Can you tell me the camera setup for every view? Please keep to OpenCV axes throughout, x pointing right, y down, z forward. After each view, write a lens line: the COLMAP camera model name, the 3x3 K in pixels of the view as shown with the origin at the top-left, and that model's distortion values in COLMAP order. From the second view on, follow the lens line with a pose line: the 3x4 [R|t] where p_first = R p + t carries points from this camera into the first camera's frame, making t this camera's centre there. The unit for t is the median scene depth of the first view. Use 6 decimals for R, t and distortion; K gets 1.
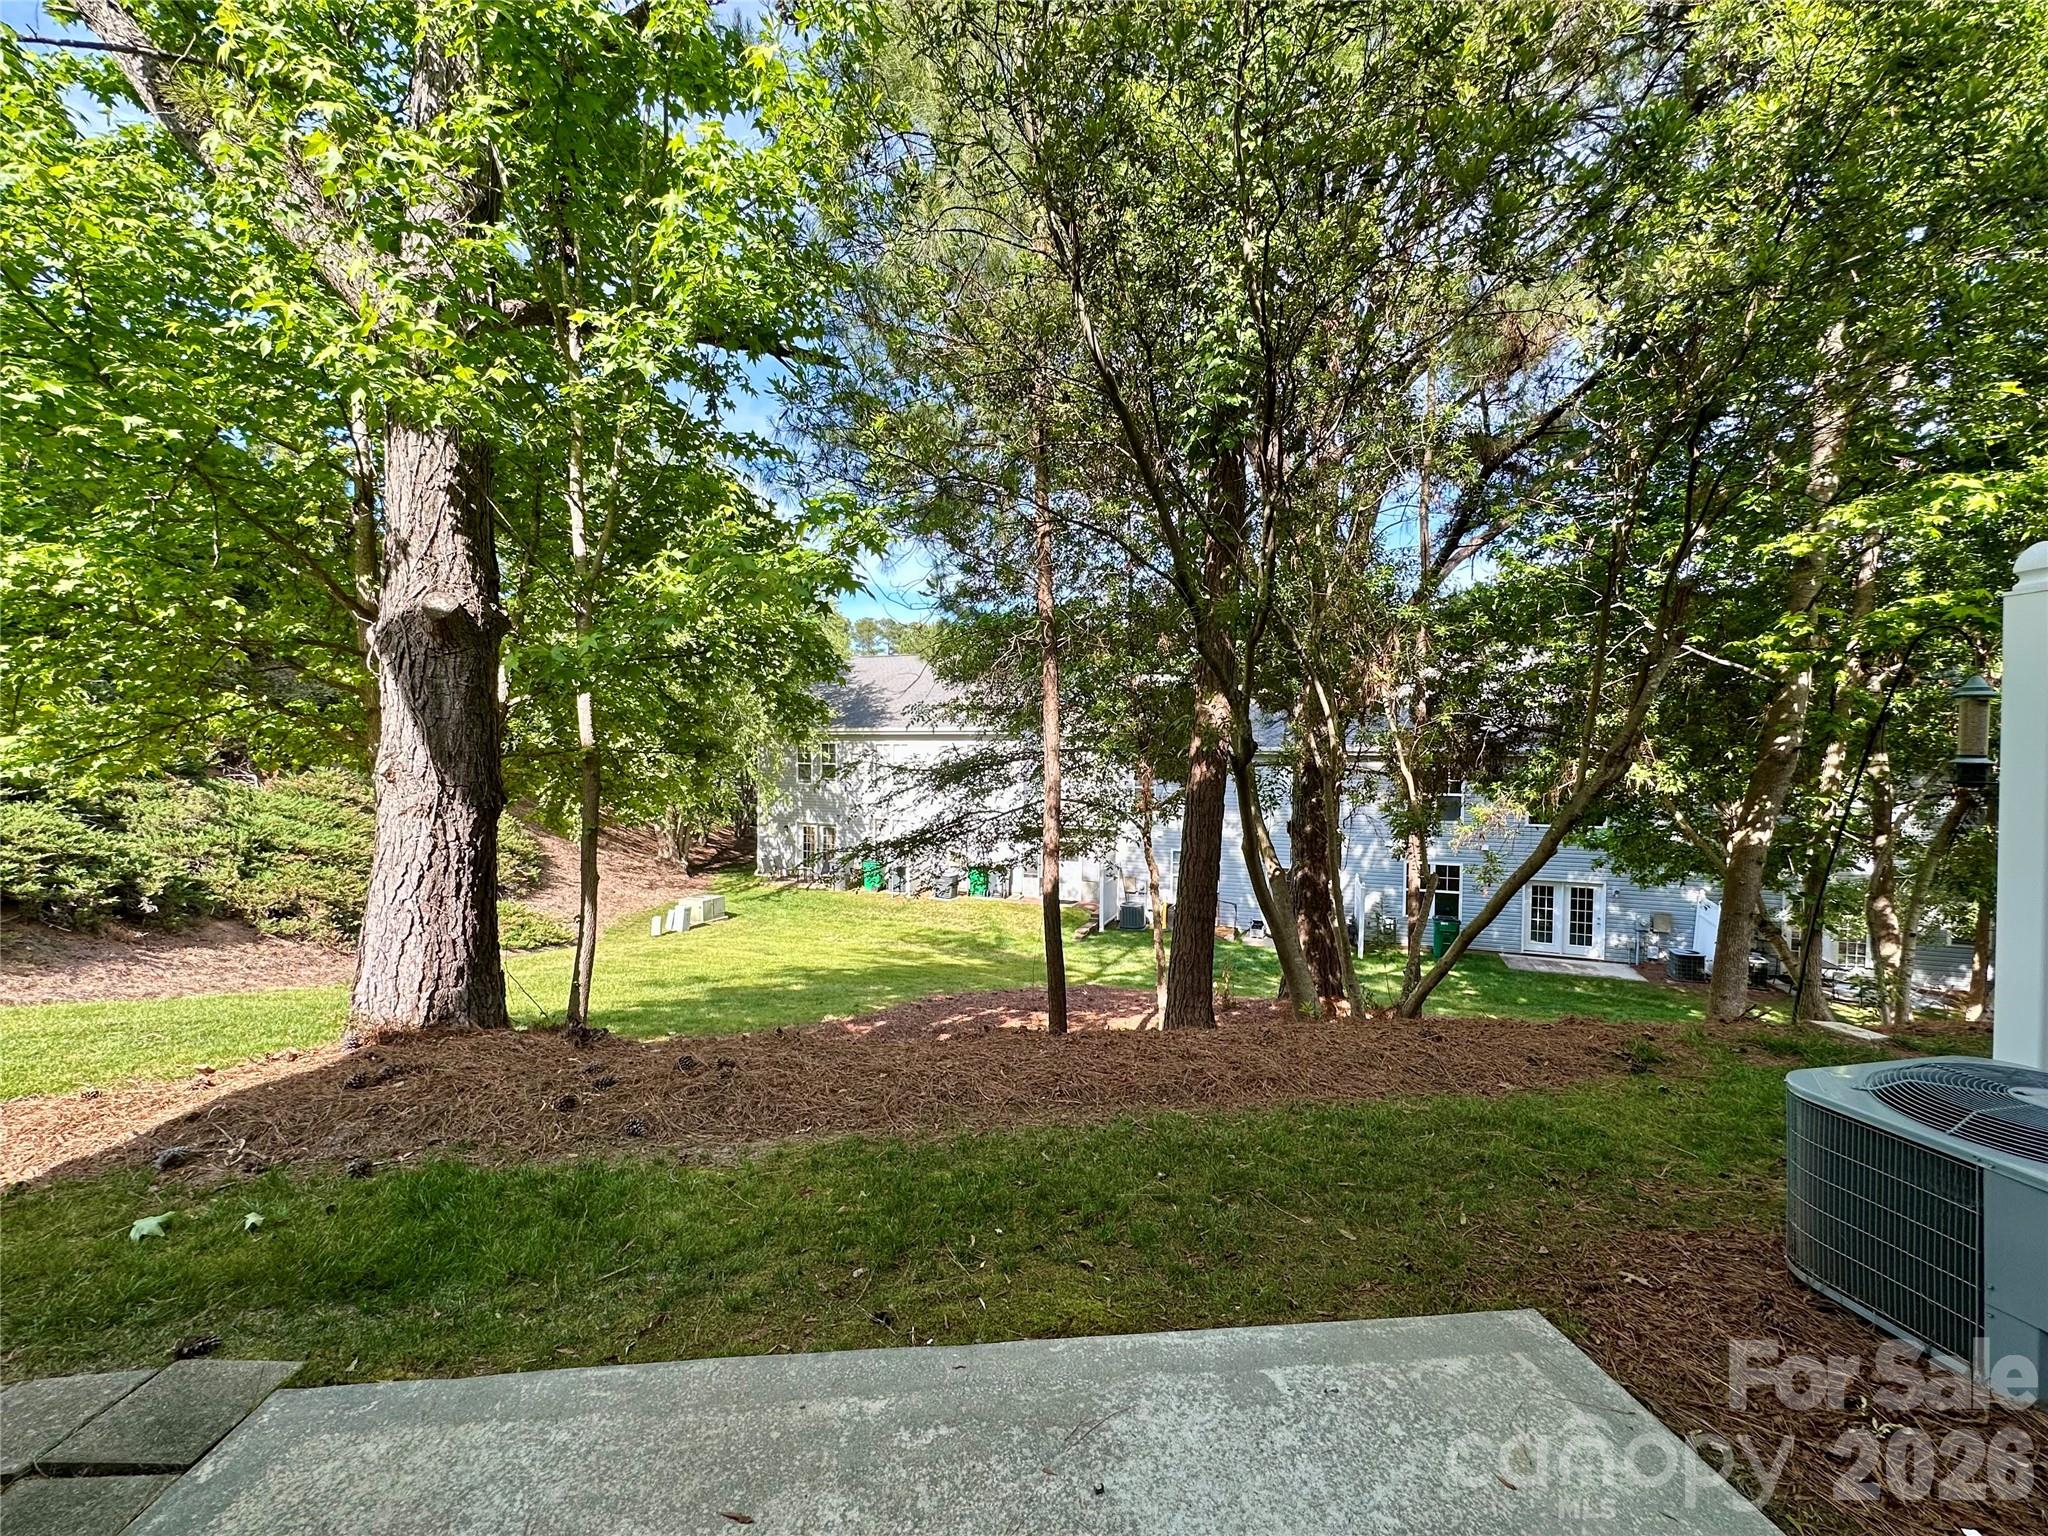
lens RADIAL K [[819.7, 0, 1025.3], [0, 819.7, 770.6], [0, 0, 1]] dist [-0.003364, 0.000143]
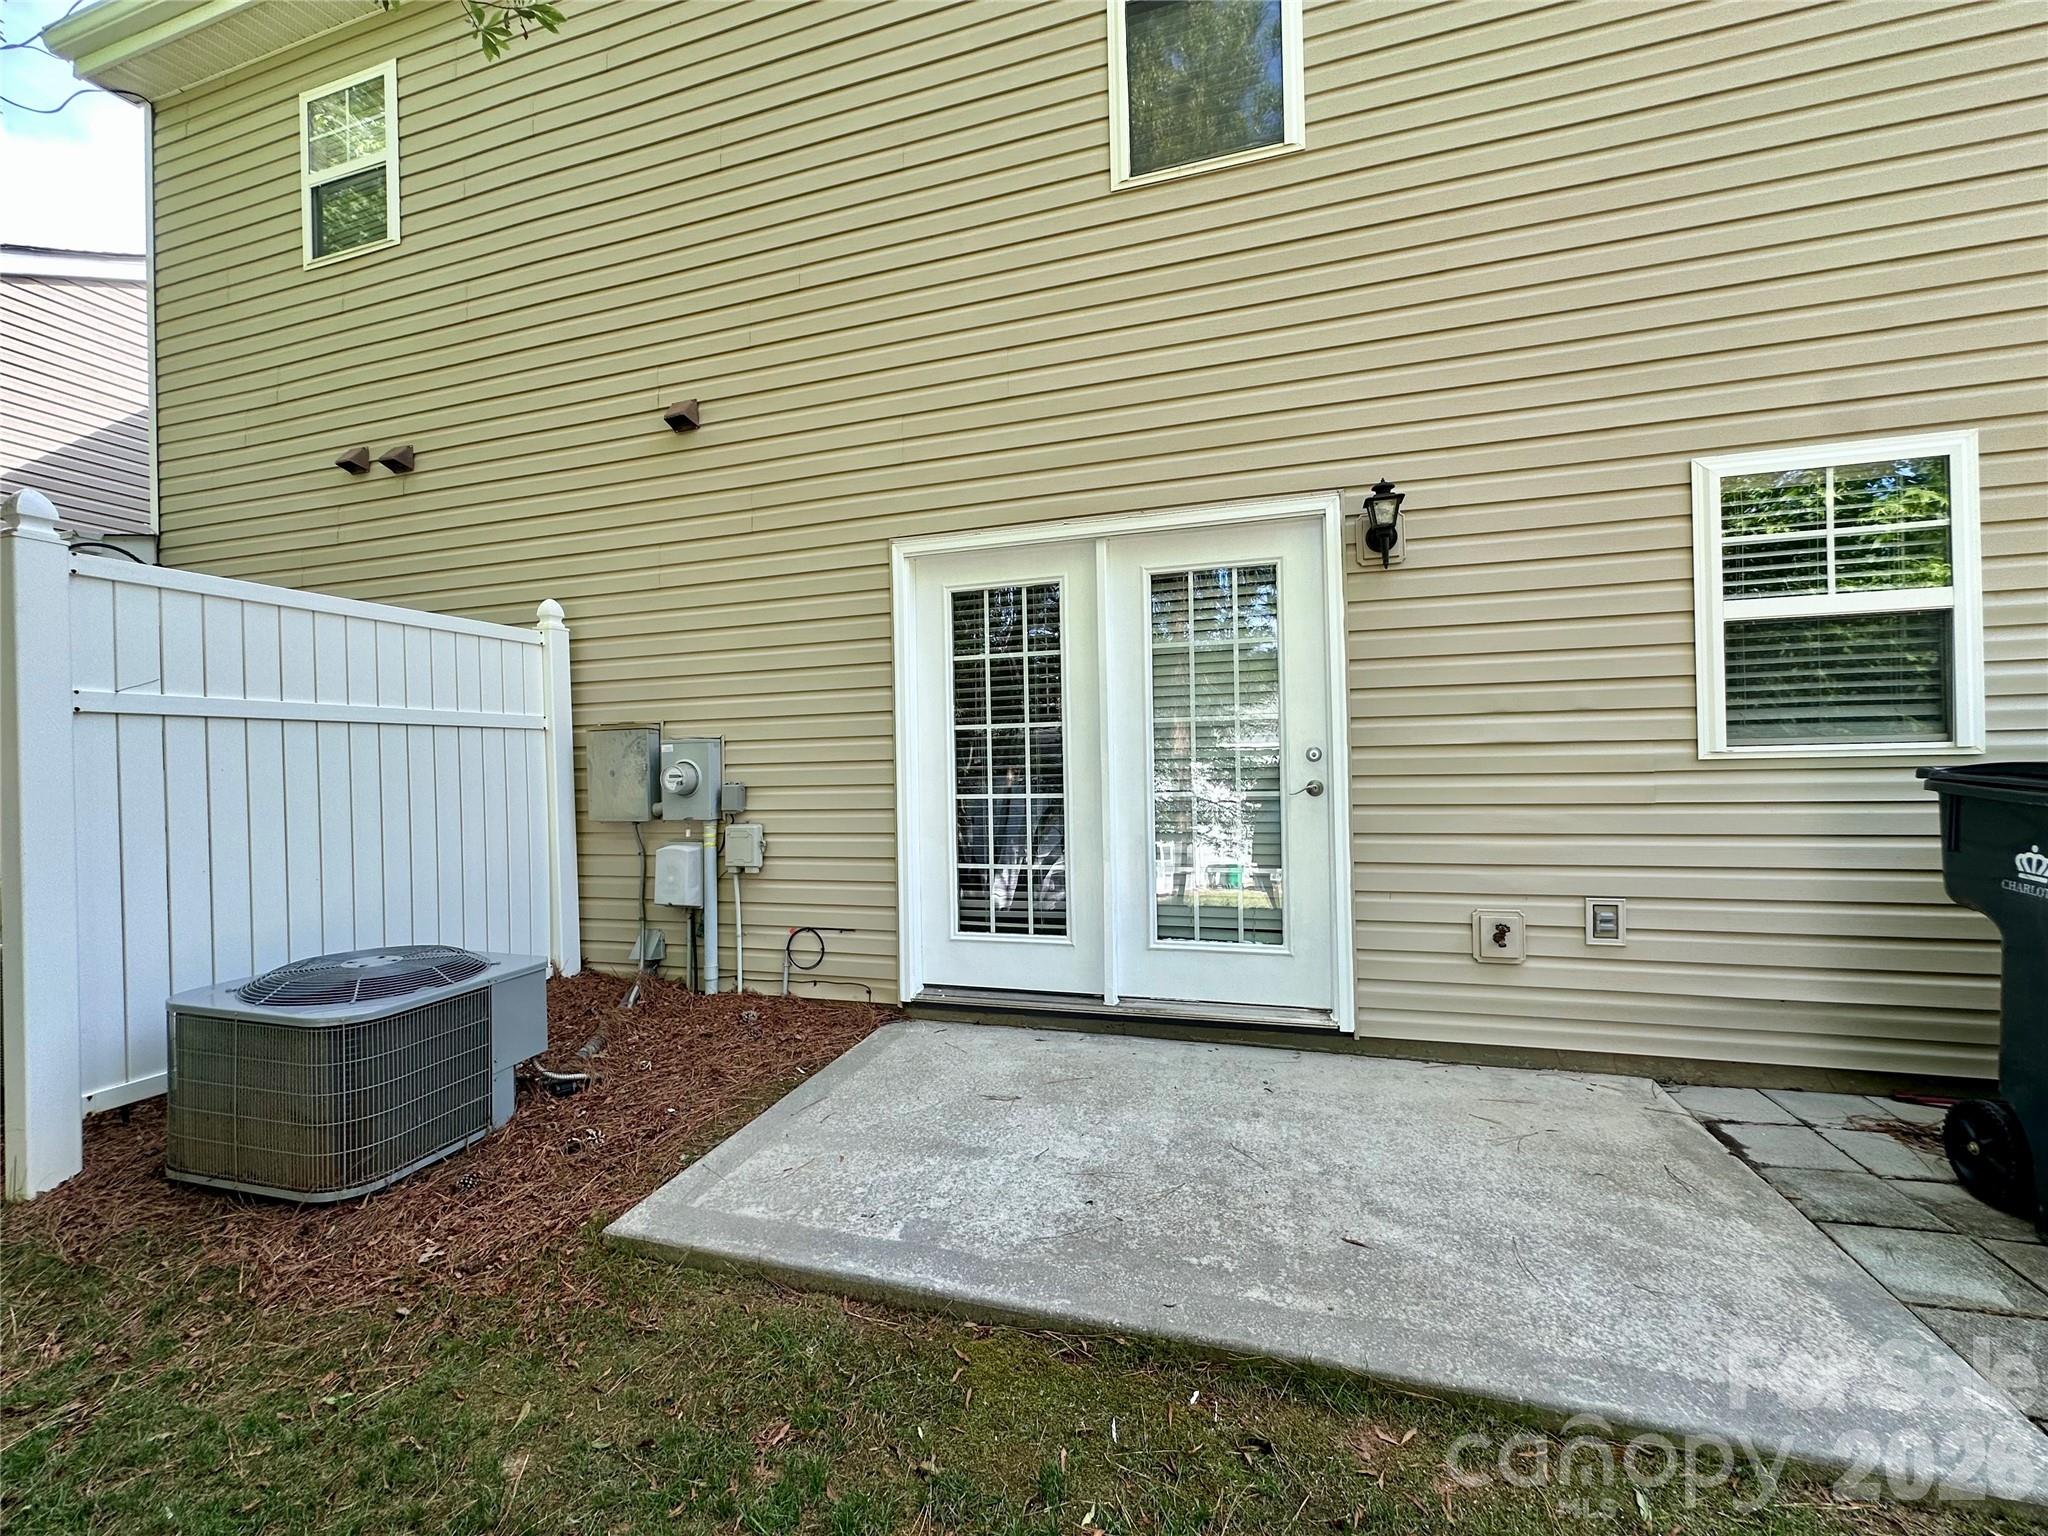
lens RADIAL K [[819.7, 0, 1025.3], [0, 819.7, 770.6], [0, 0, 1]] dist [-0.003364, 0.000143]
pose [[-0.924312, 0.013578, 0.381395, -0.292167], [0.025764, 0.999307, 0.026862, 0.071718], [-0.380766, 0.034655, -0.924022, 1.890531]]
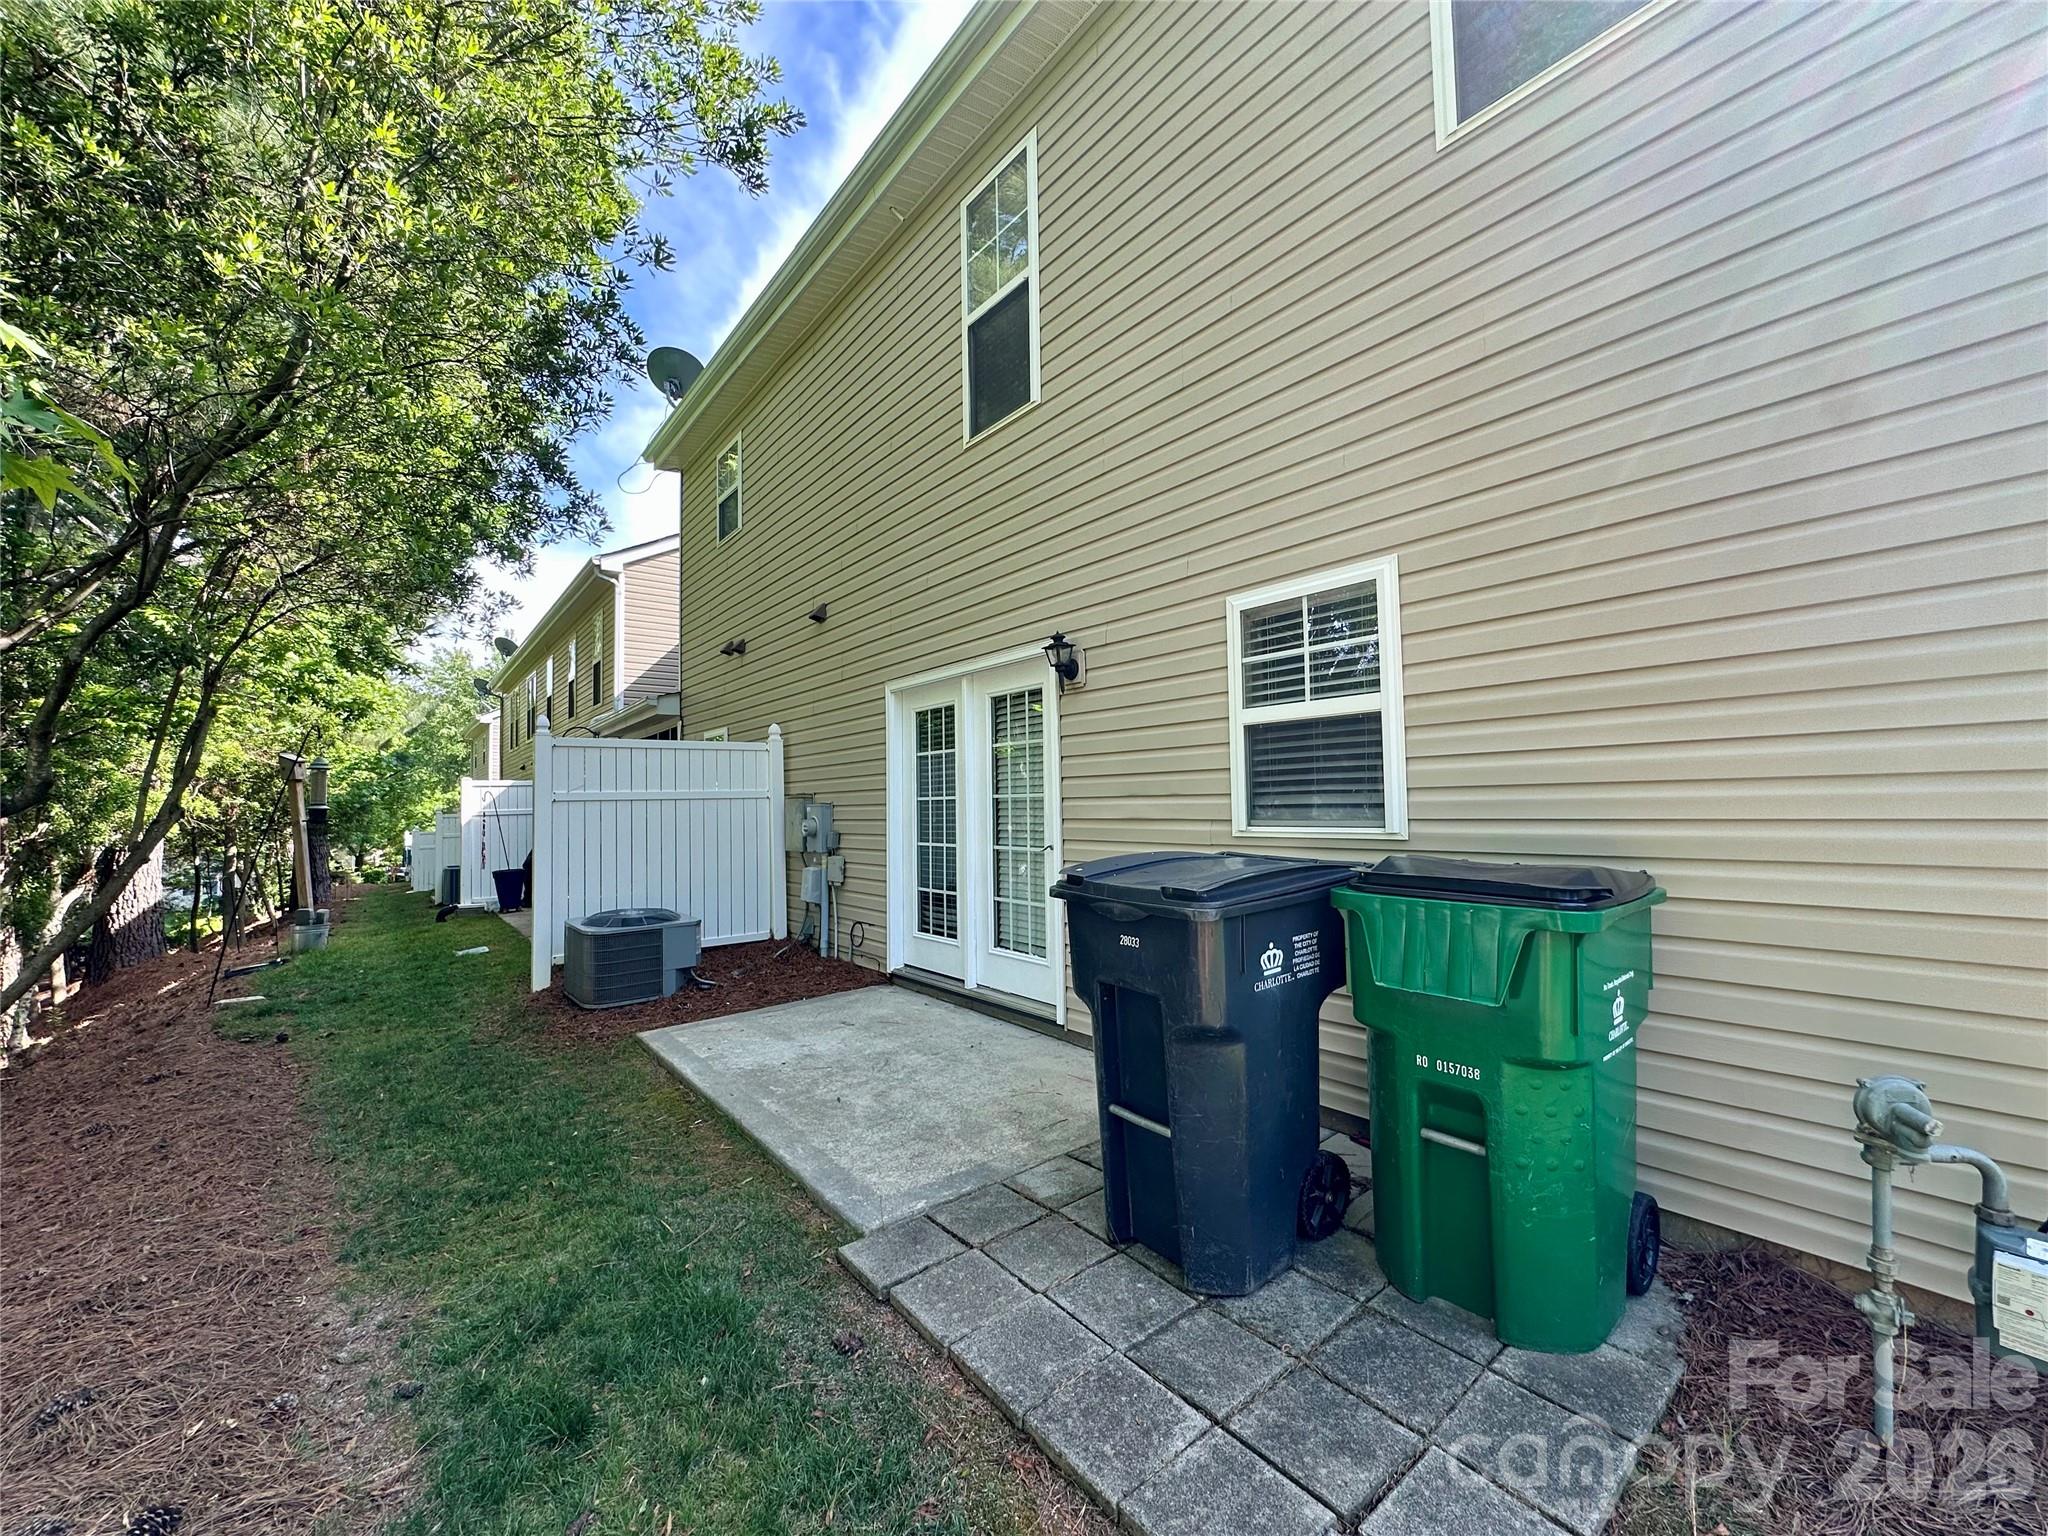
lens RADIAL K [[819.7, 0, 1025.3], [0, 819.7, 770.6], [0, 0, 1]] dist [-0.003364, 0.000143]
pose [[-0.541577, 0.041344, 0.839634, -2.171598], [0.037296, 0.998988, -0.025134, 0.003766], [-0.839823, 0.017703, -0.542571, 1.448004]]
